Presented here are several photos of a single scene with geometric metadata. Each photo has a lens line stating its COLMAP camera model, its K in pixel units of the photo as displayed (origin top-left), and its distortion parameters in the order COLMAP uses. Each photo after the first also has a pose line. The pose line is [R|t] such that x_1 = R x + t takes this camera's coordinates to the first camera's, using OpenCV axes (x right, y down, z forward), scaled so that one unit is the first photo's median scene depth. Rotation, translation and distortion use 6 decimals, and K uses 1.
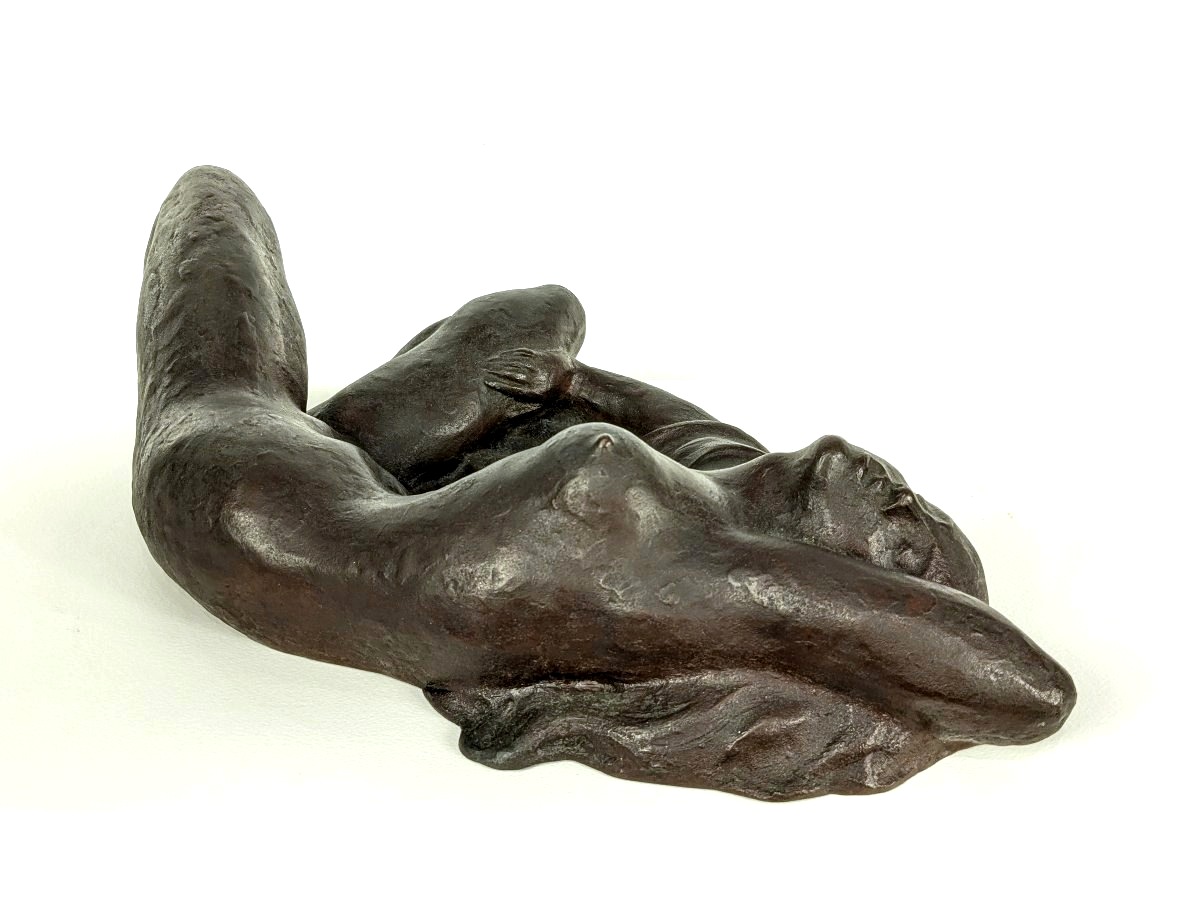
lens RADIAL K [[1472.1, 0, 626.2], [0, 1472.1, 453.5], [0, 0, 1]] dist [0.057977, 0.000000]
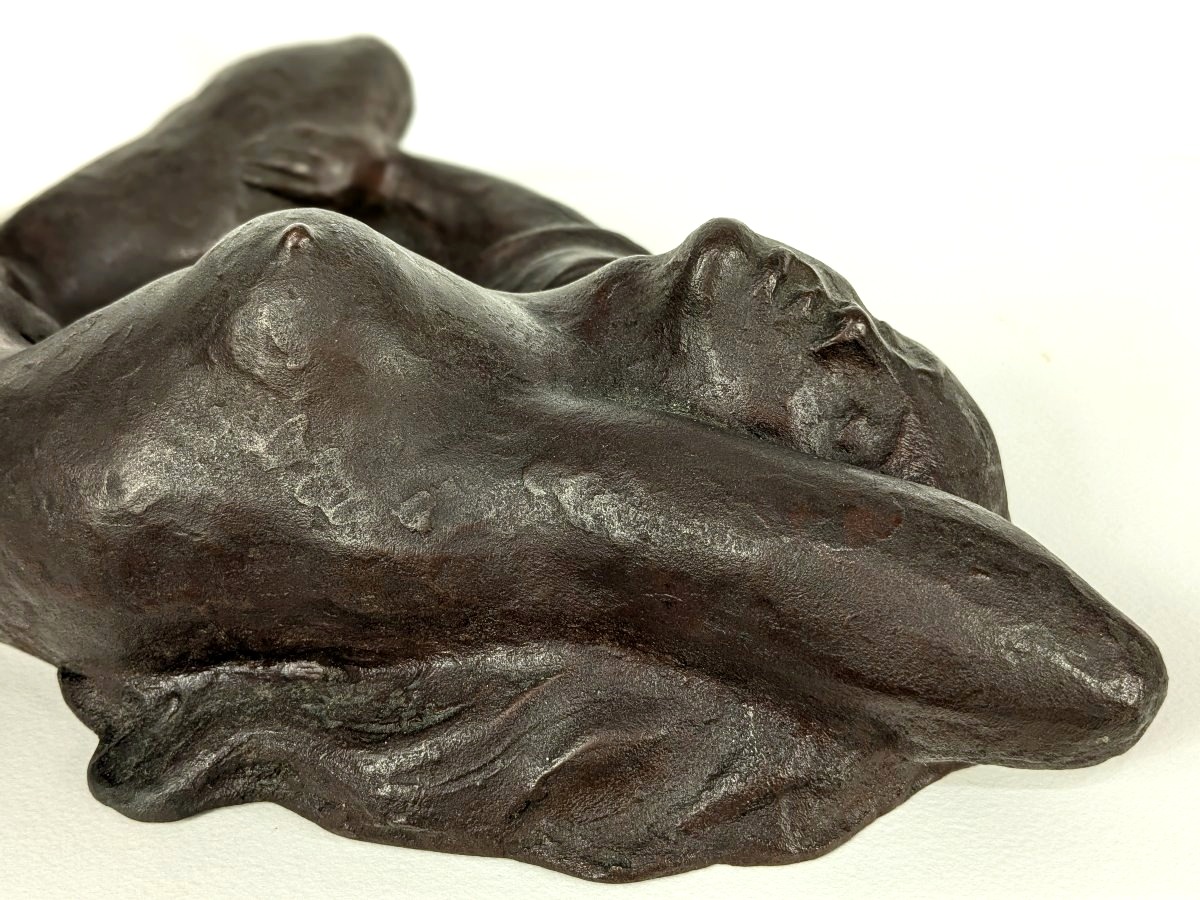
lens RADIAL K [[1472.1, 0, 600.8], [0, 1472.1, 448.1], [0, 0, 1]] dist [0.057977, 0.000000]
pose [[0.998888, -0.024227, -0.040447, 0.110484], [0.027715, 0.995734, 0.088013, 0.023123], [0.038143, -0.089036, 0.995298, 0.420230]]
